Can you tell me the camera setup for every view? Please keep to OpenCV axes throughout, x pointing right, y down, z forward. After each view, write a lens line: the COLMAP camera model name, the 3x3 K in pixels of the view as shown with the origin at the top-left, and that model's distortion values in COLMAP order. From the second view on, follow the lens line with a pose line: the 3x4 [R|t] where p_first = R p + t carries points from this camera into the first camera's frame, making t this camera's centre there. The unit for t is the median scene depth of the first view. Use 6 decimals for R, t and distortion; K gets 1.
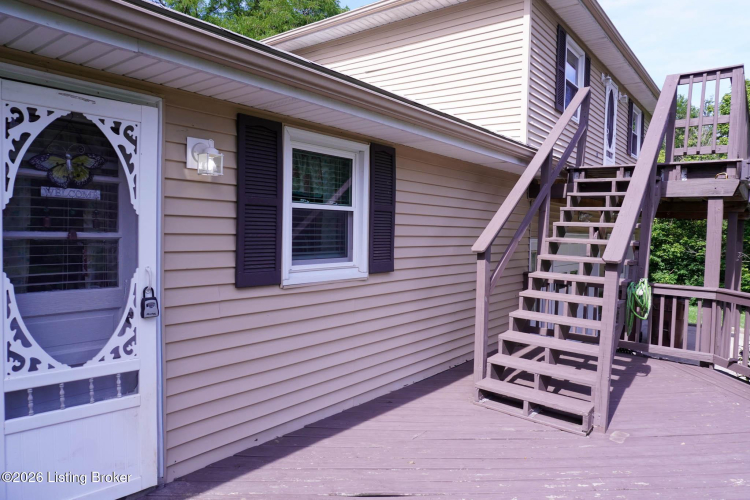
lens RADIAL K [[502.5, 0, 375.0], [0, 502.5, 250.0], [0, 0, 1]] dist [0.108956, 0.000823]
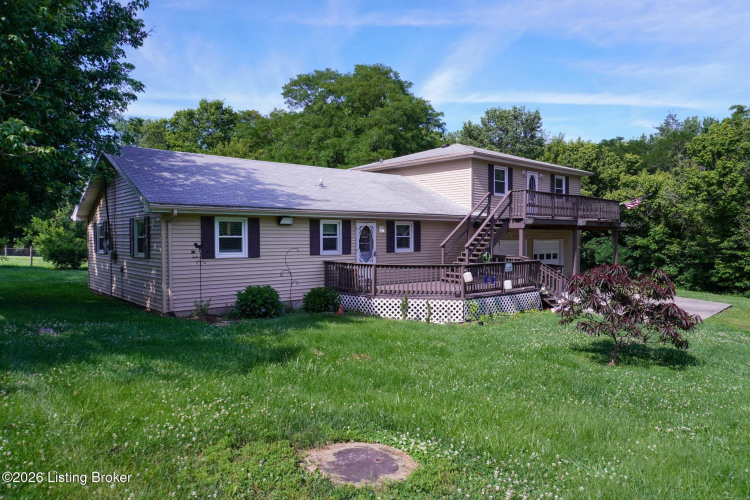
lens RADIAL K [[502.5, 0, 375.0], [0, 502.5, 250.0], [0, 0, 1]] dist [0.108956, 0.000823]
pose [[0.982157, -0.023931, -0.186533, 0.471415], [0.019919, 0.999529, -0.023356, 0.132983], [0.187004, 0.019224, 0.982171, -3.355027]]
